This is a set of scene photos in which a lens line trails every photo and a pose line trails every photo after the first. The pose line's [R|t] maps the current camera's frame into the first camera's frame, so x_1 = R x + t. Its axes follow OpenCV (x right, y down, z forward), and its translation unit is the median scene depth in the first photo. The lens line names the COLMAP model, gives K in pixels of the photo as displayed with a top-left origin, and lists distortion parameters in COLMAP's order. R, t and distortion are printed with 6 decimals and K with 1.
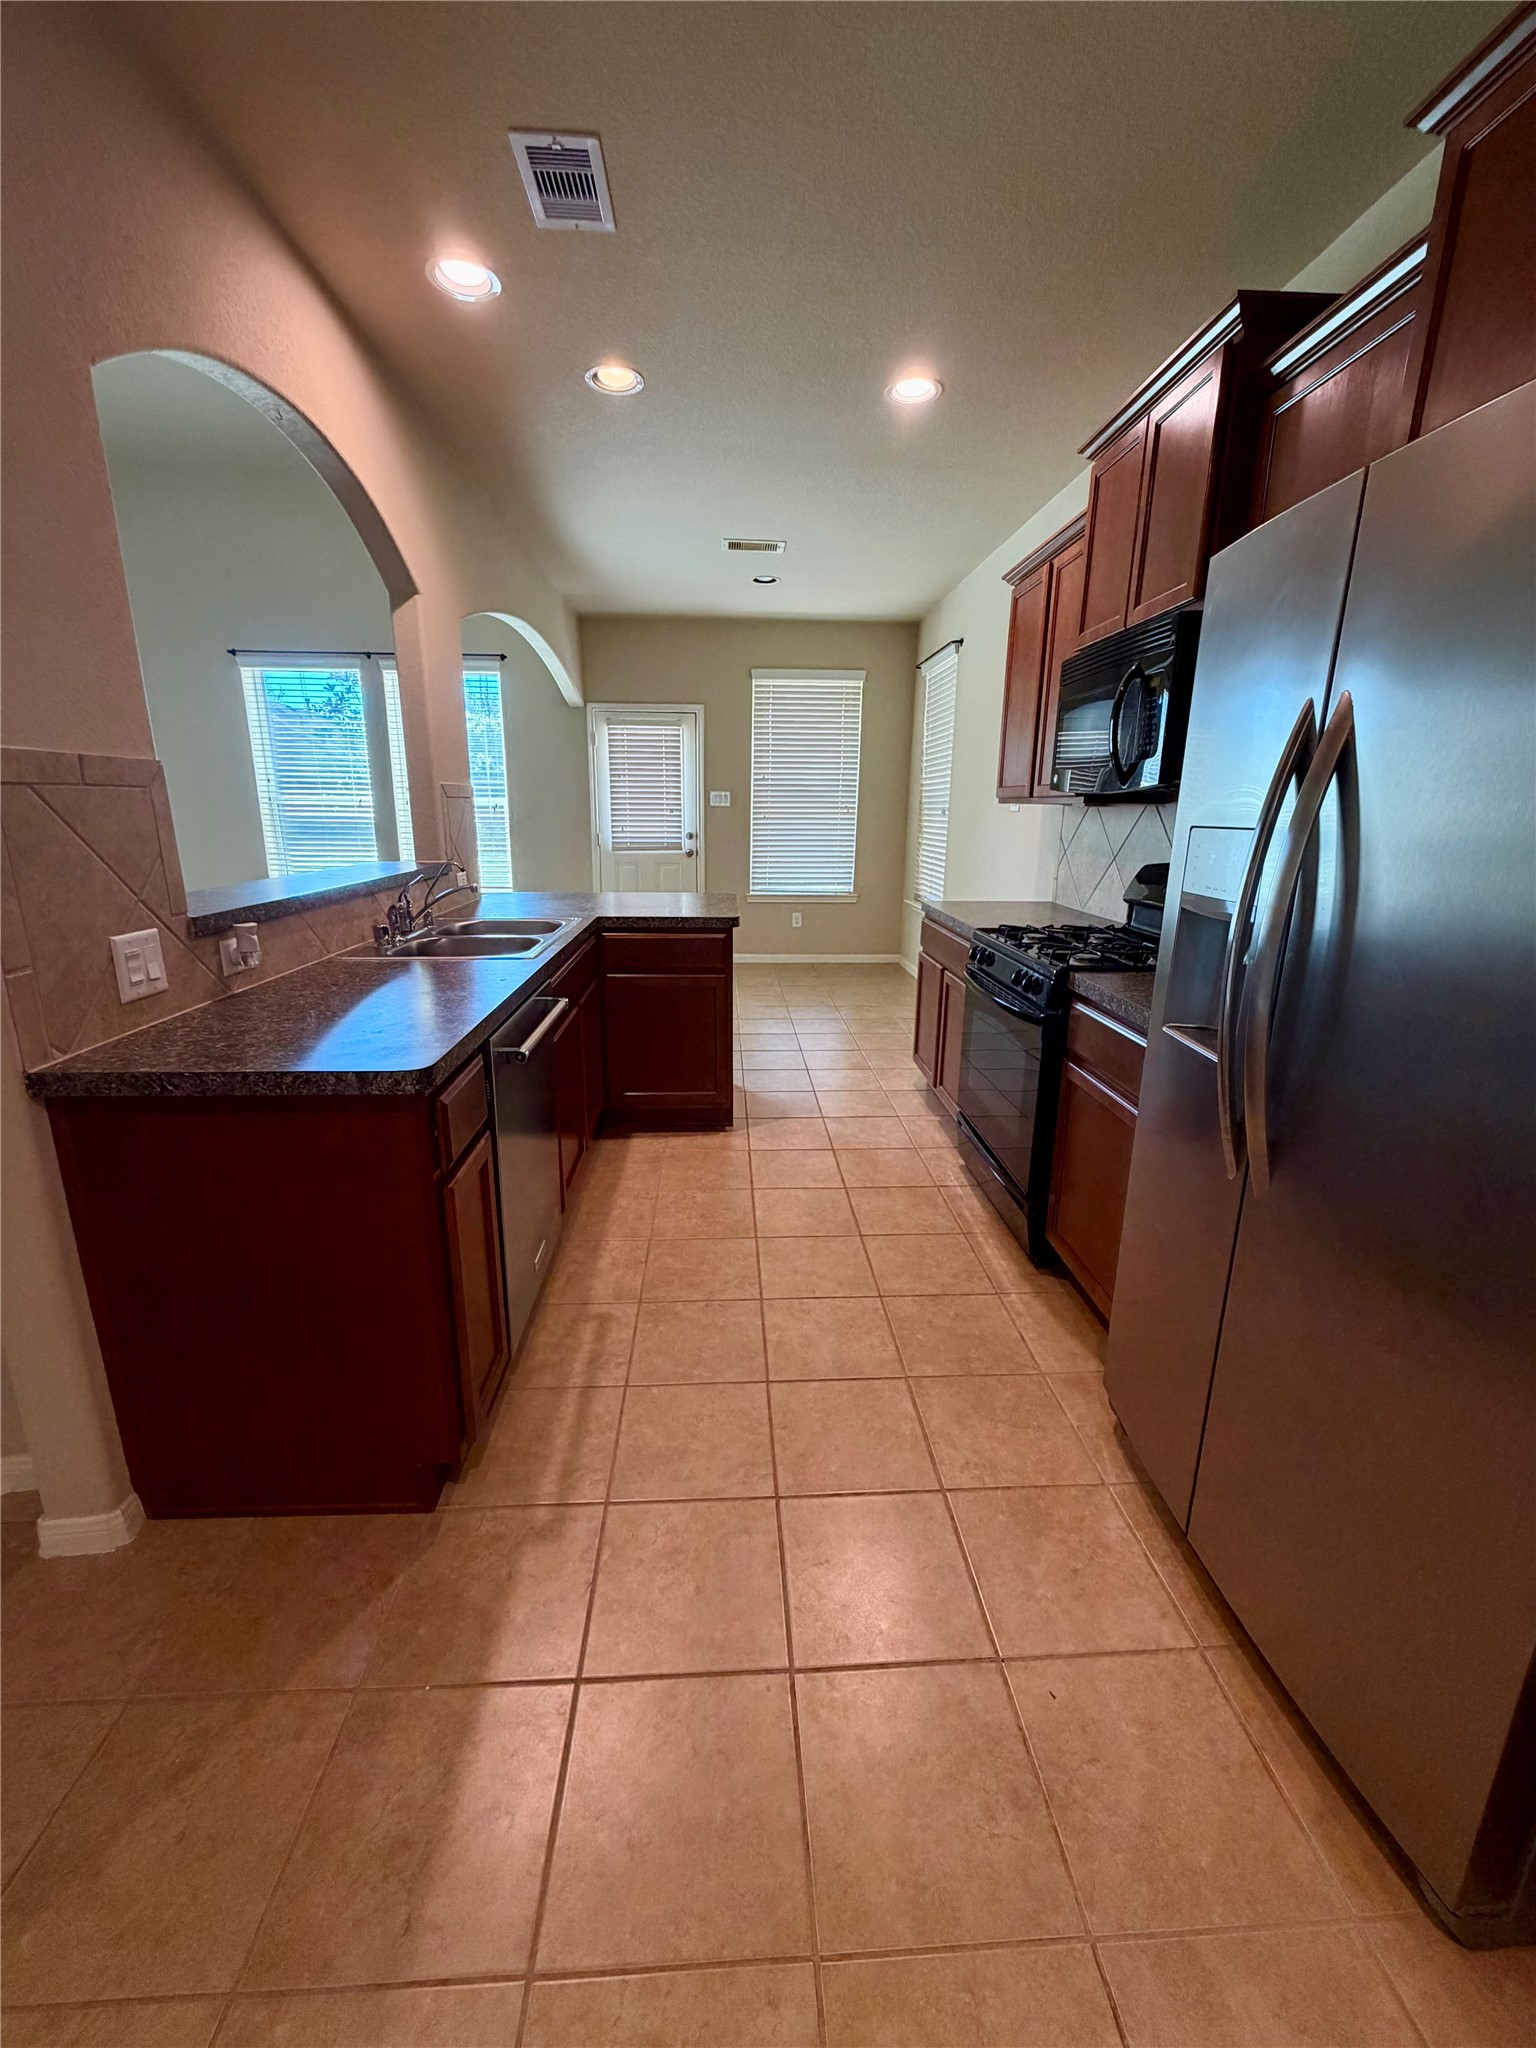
lens RADIAL K [[824.6, 0, 766.0], [0, 824.6, 1015.7], [0, 0, 1]] dist [0.000492, 0.000685]
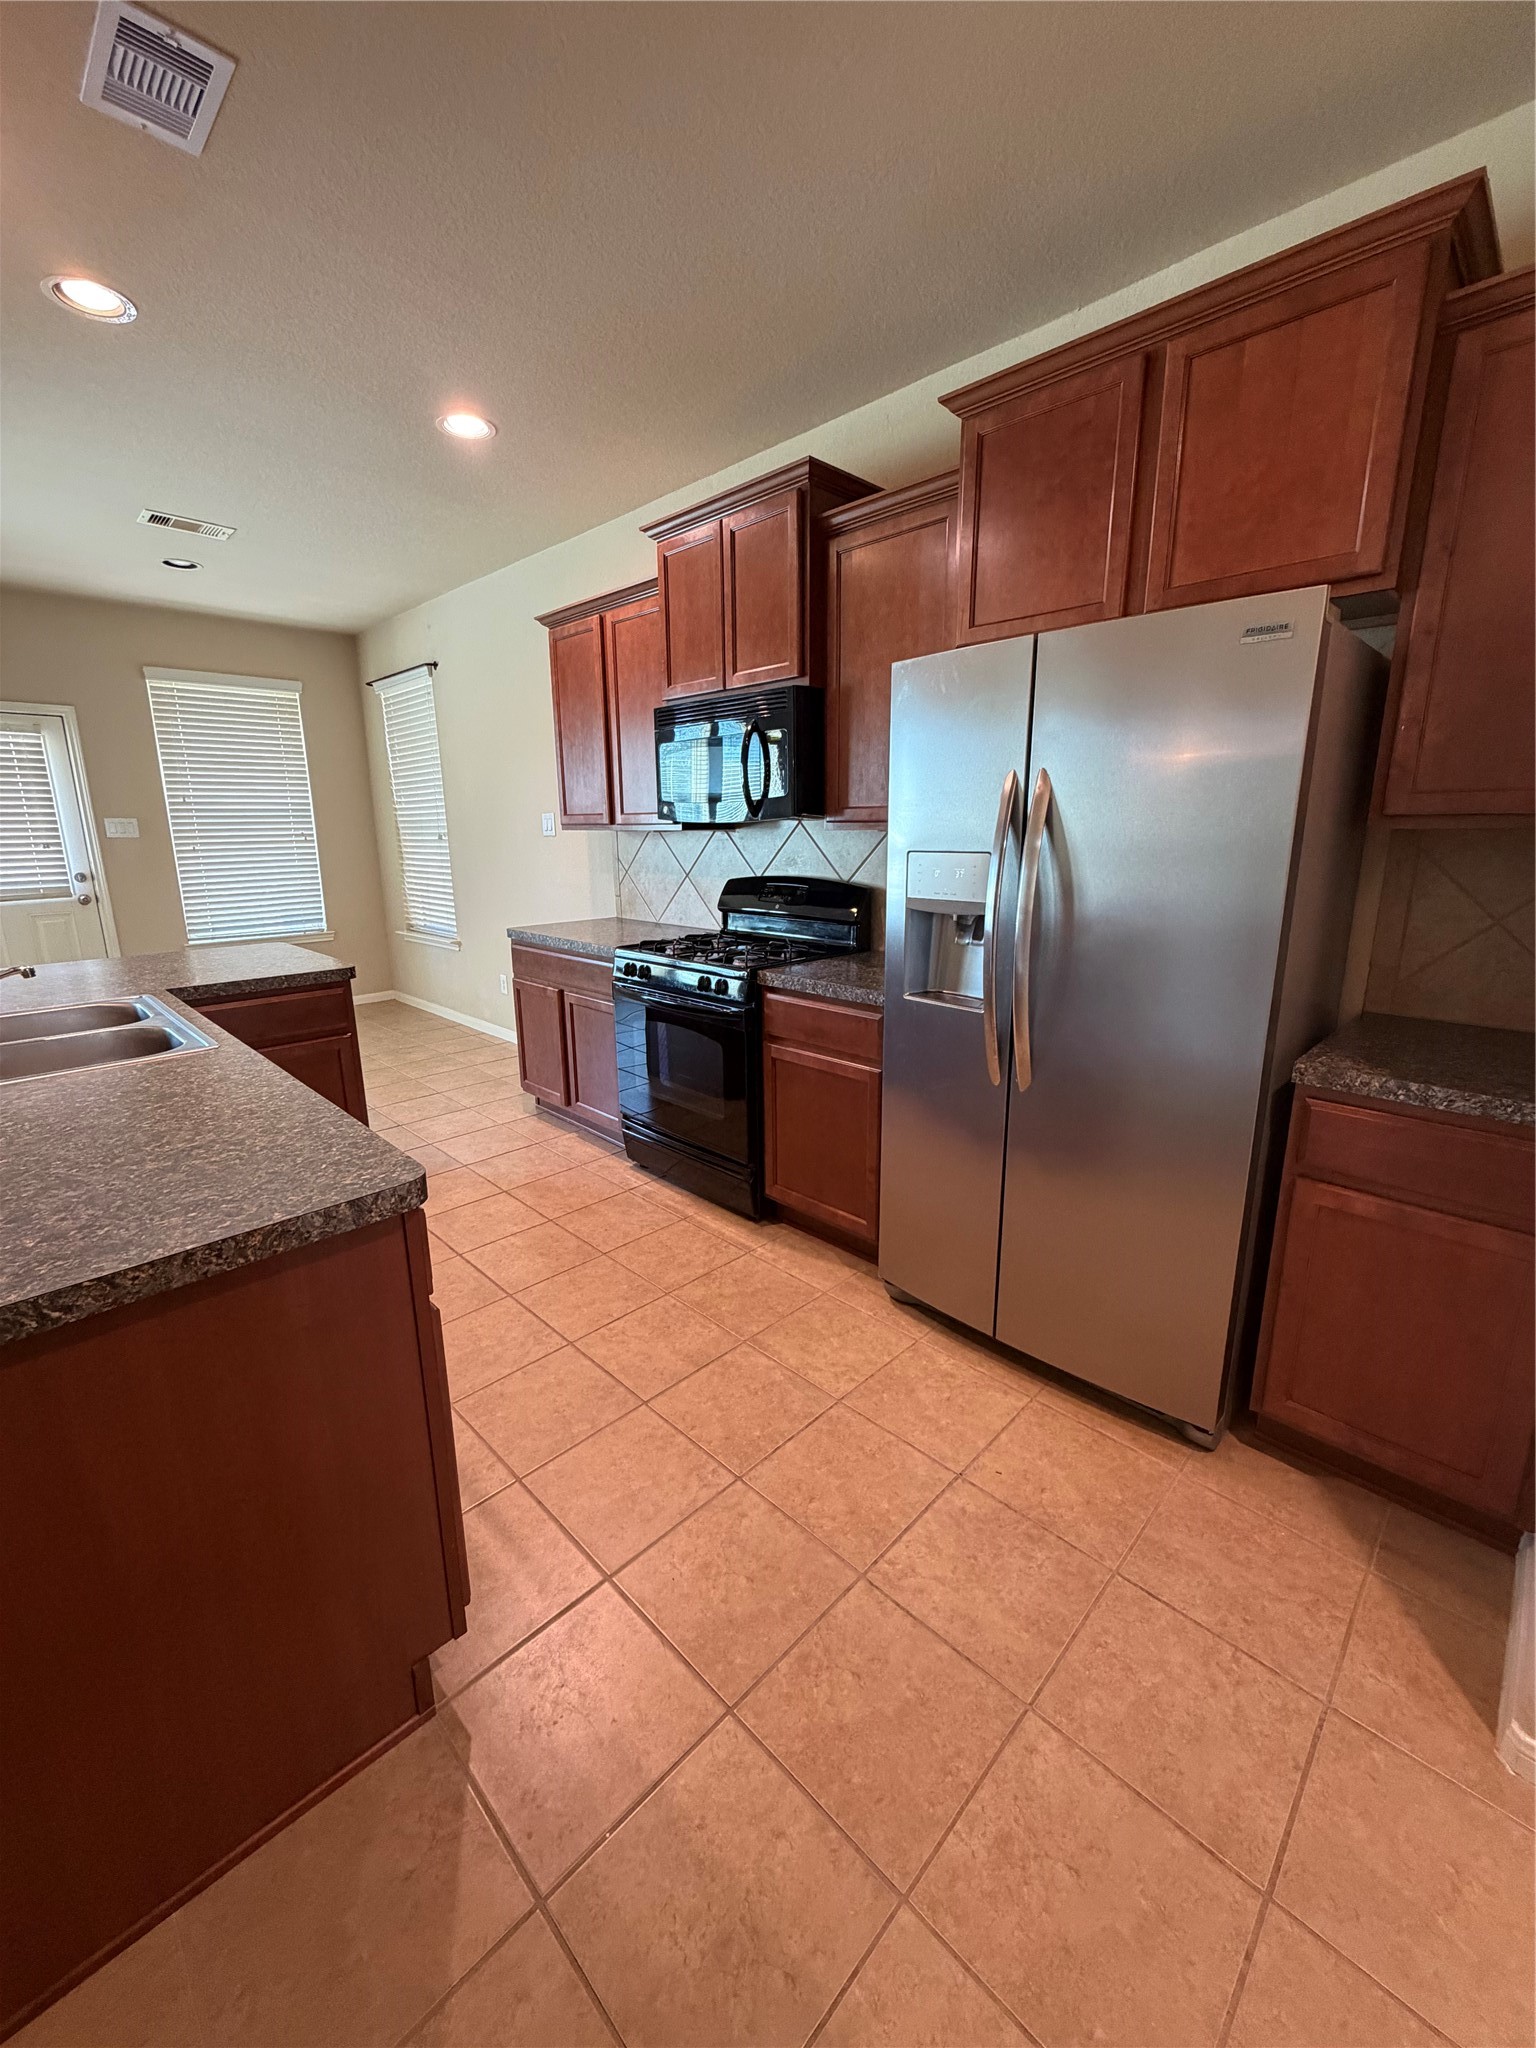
lens RADIAL K [[824.6, 0, 772.2], [0, 824.6, 1013.5], [0, 0, 1]] dist [0.000492, 0.000685]
pose [[0.738661, -0.168040, 0.652796, -0.355565], [0.182114, 0.982165, 0.046756, -0.037643], [-0.649010, 0.084347, 0.756089, 0.063413]]
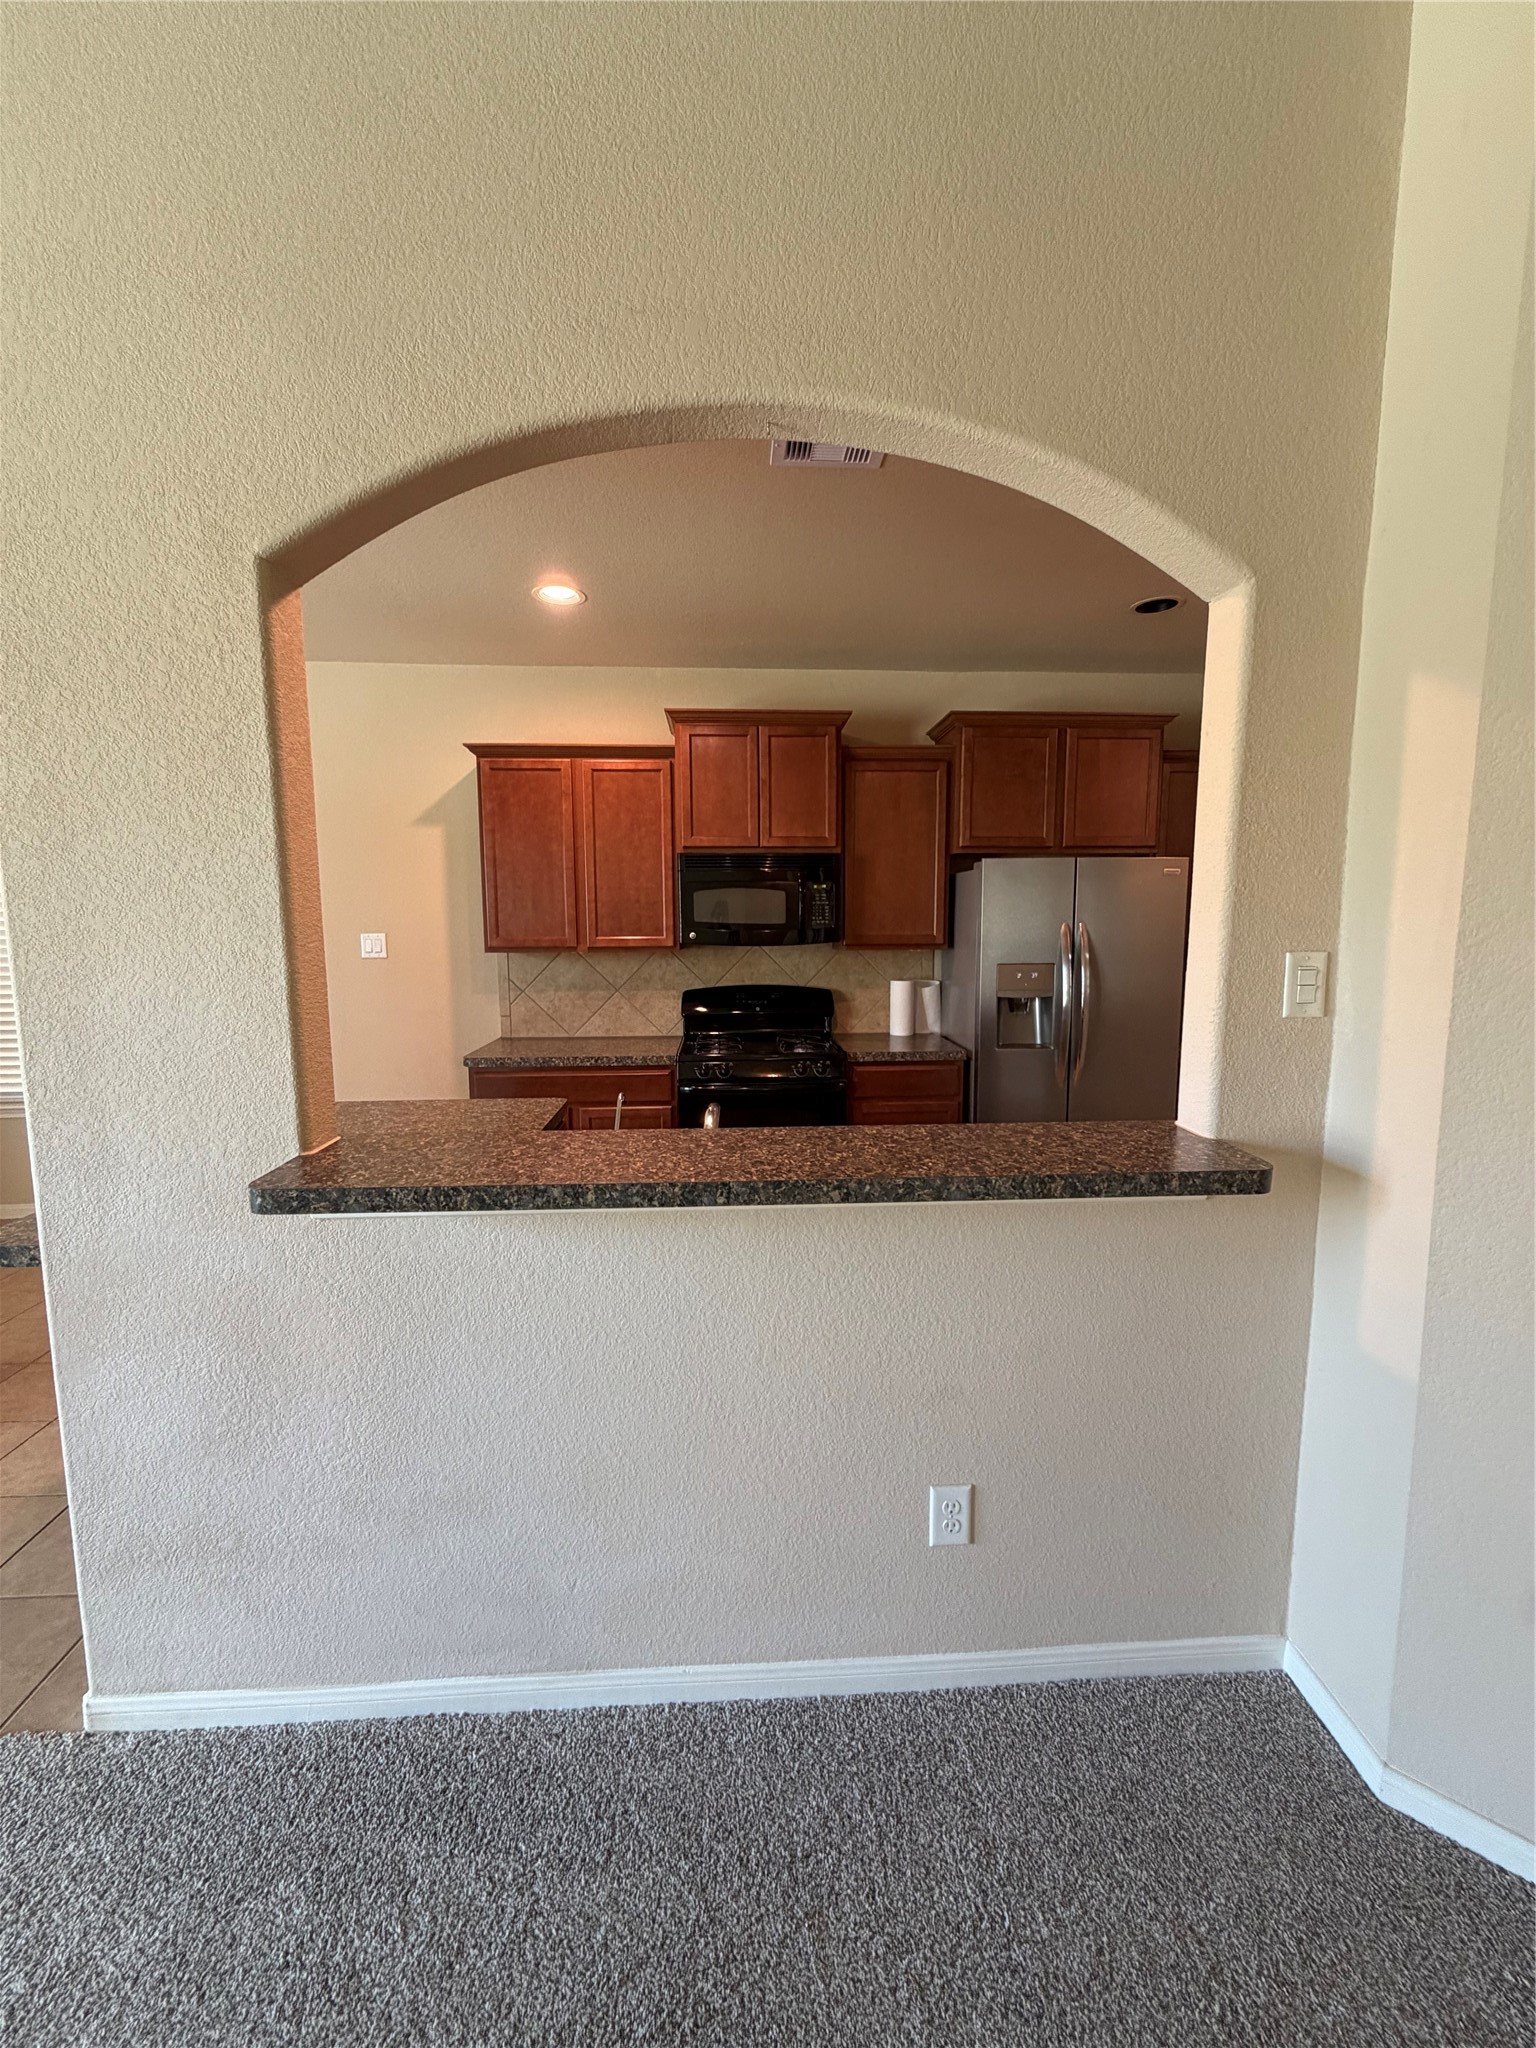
lens RADIAL K [[824.6, 0, 768.2], [0, 824.6, 1022.4], [0, 0, 1]] dist [0.000492, 0.000685]
pose [[-0.010912, -0.136295, 0.990608, -1.091824], [0.248575, 0.959199, 0.134711, -0.321394], [-0.968551, 0.247710, 0.023413, 0.935446]]
